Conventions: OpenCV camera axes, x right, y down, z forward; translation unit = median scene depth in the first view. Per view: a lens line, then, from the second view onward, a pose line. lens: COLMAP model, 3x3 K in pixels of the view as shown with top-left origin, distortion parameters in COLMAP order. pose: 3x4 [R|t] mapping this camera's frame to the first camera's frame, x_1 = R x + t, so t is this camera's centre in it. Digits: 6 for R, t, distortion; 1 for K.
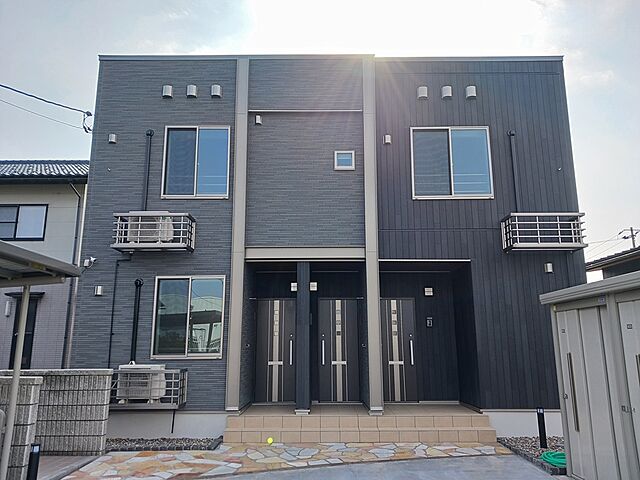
lens RADIAL K [[493.5, 0, 321.9], [0, 493.5, 238.2], [0, 0, 1]] dist [0.020417, -0.002906]
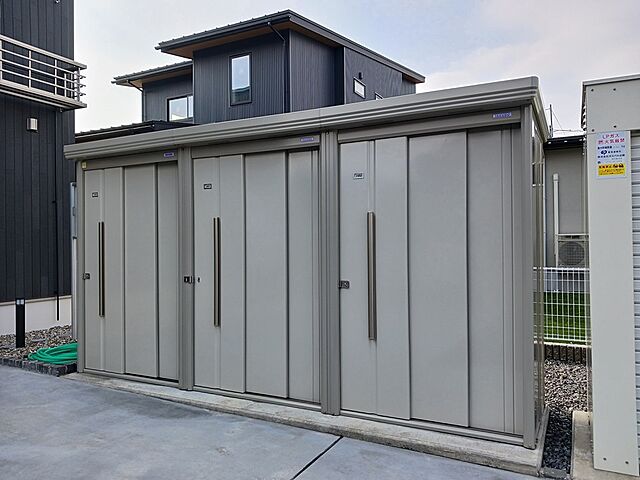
lens RADIAL K [[496.0, 0, 320.0], [0, 496.0, 240.0], [0, 0, 1]] dist [0.010957, -0.001783]
pose [[0.451384, 0.001237, 0.892329, -0.030369], [-0.184114, 0.978611, 0.091777, 0.083375], [-0.873129, -0.205717, 0.441957, 0.235265]]
